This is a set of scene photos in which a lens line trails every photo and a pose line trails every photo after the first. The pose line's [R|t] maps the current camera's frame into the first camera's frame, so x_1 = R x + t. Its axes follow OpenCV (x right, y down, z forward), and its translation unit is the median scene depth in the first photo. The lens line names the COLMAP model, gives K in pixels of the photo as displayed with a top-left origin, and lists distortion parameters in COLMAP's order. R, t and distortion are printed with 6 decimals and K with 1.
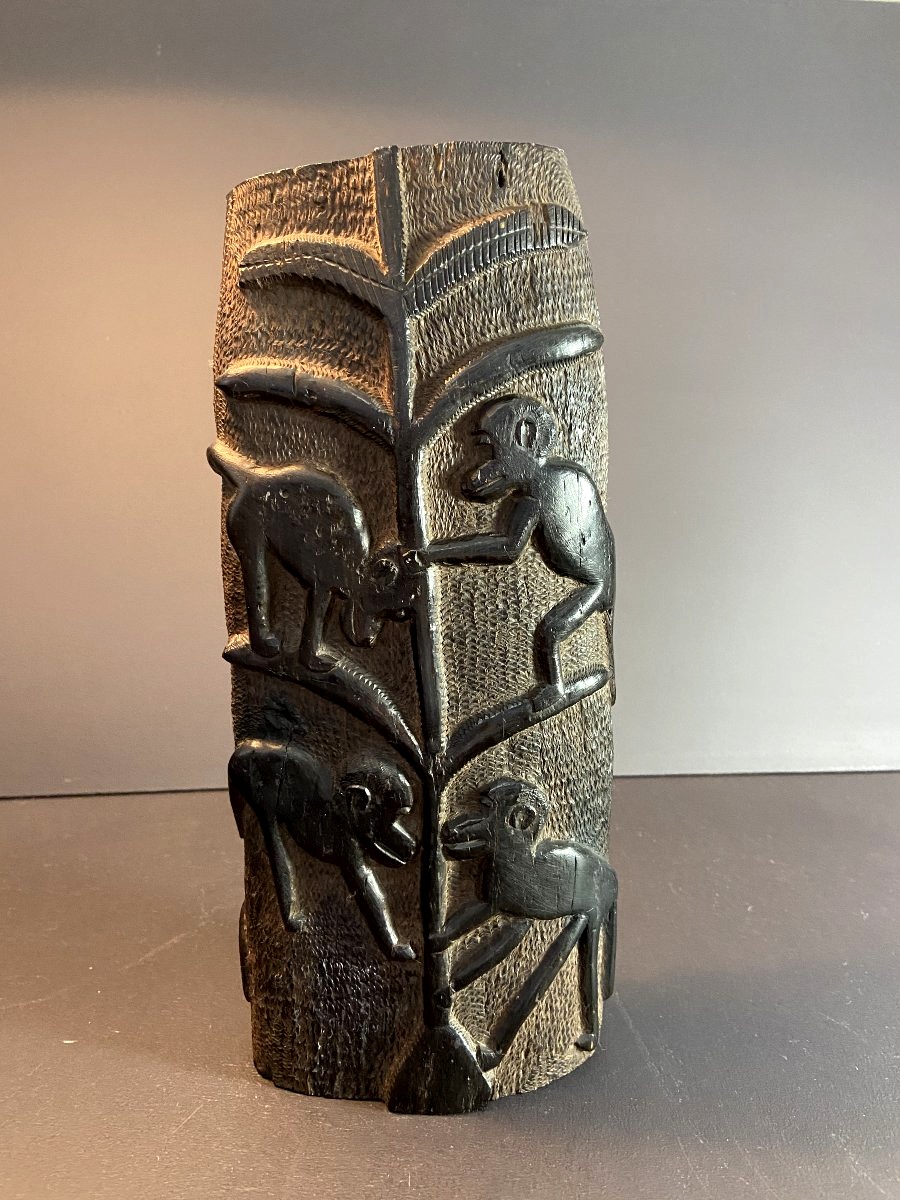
lens RADIAL K [[908.0, 0, 450.0], [0, 908.0, 600.0], [0, 0, 1]] dist [0.135022, -0.229880]
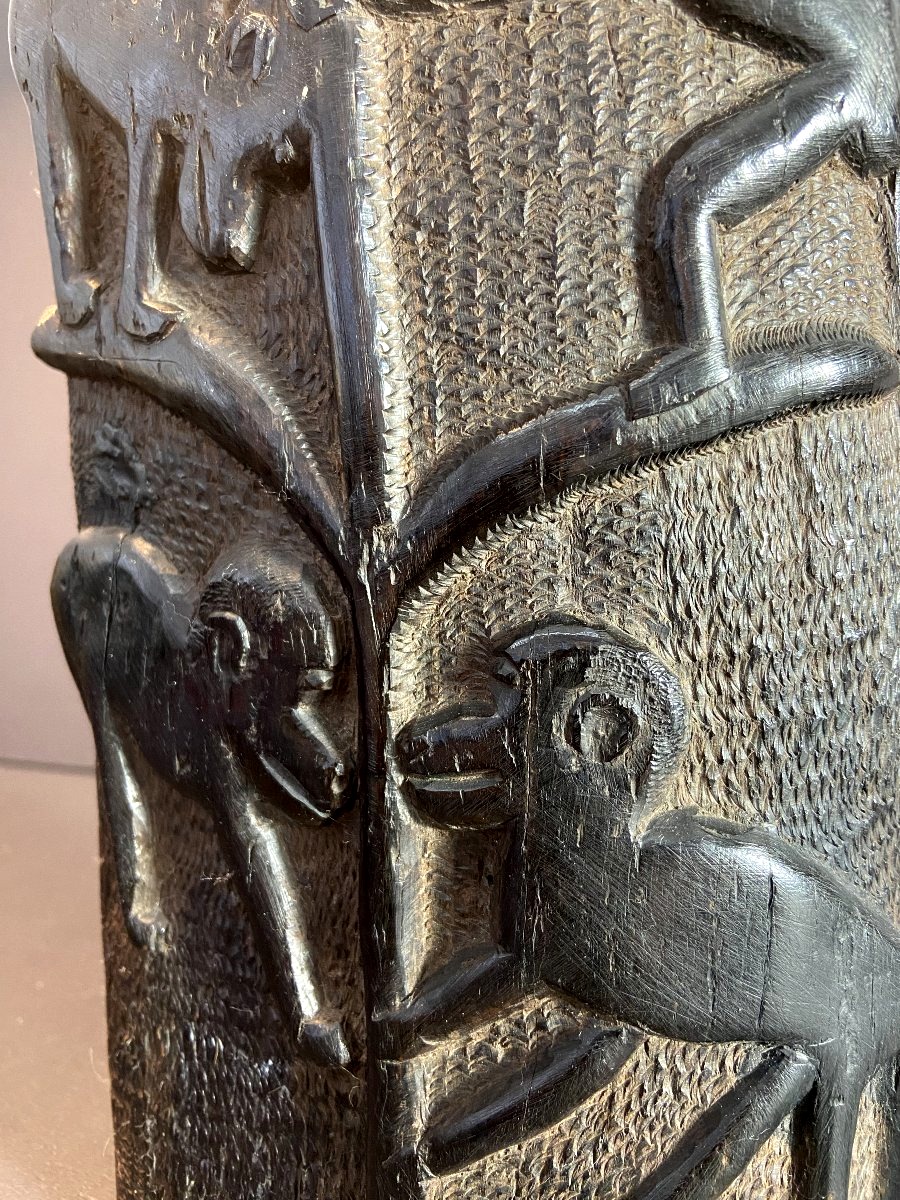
lens RADIAL K [[908.0, 0, 450.0], [0, 908.0, 600.0], [0, 0, 1]] dist [0.135022, -0.229880]
pose [[0.915383, 0.029374, -0.401512, 0.168824], [-0.081655, 0.990151, -0.113721, 0.233149], [0.394217, 0.136884, 0.908766, 0.630794]]
